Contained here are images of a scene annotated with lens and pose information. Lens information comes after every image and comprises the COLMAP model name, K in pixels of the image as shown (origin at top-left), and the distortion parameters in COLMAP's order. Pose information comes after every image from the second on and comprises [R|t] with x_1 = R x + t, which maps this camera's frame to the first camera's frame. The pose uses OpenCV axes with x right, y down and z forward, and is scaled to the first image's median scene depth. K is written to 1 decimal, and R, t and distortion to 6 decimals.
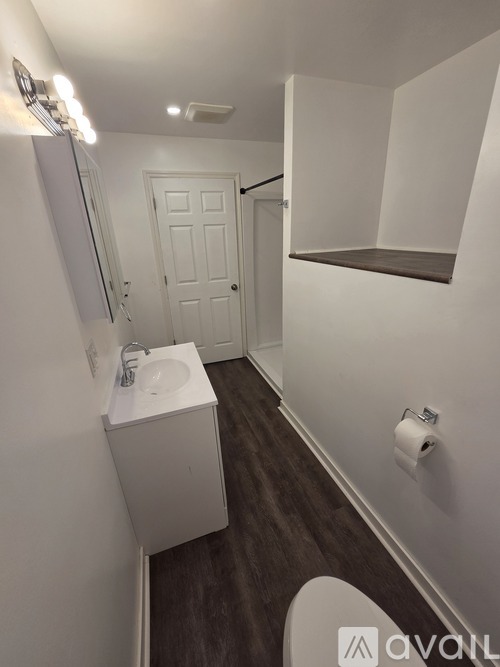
lens RADIAL K [[276.5, 0, 251.5], [0, 276.5, 332.1], [0, 0, 1]] dist [-0.001135, 0.000361]
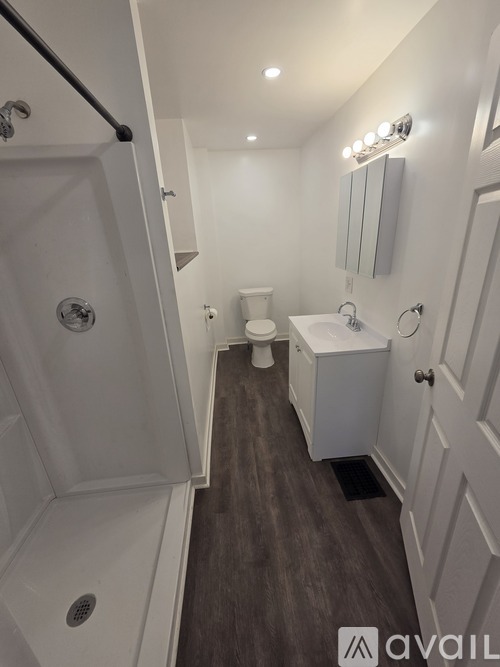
lens RADIAL K [[276.5, 0, 251.5], [0, 276.5, 332.1], [0, 0, 1]] dist [-0.001135, 0.000361]
pose [[-0.961698, 0.003418, 0.274091, -0.258020], [0.183266, 0.751600, 0.633648, -0.571521], [-0.203841, 0.659610, -0.723439, 1.584171]]
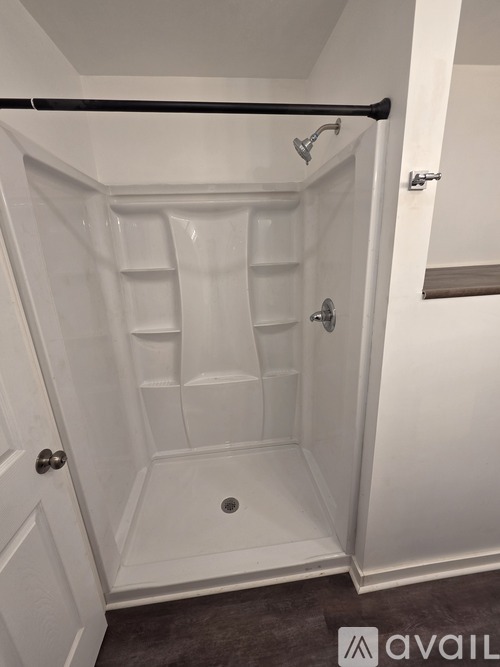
lens RADIAL K [[276.5, 0, 251.5], [0, 276.5, 332.1], [0, 0, 1]] dist [-0.001135, 0.000361]
pose [[0.246994, -0.250004, 0.936212, -0.387346], [0.382484, 0.912852, 0.142858, -0.389746], [-0.890337, 0.322801, 0.321091, 1.112444]]
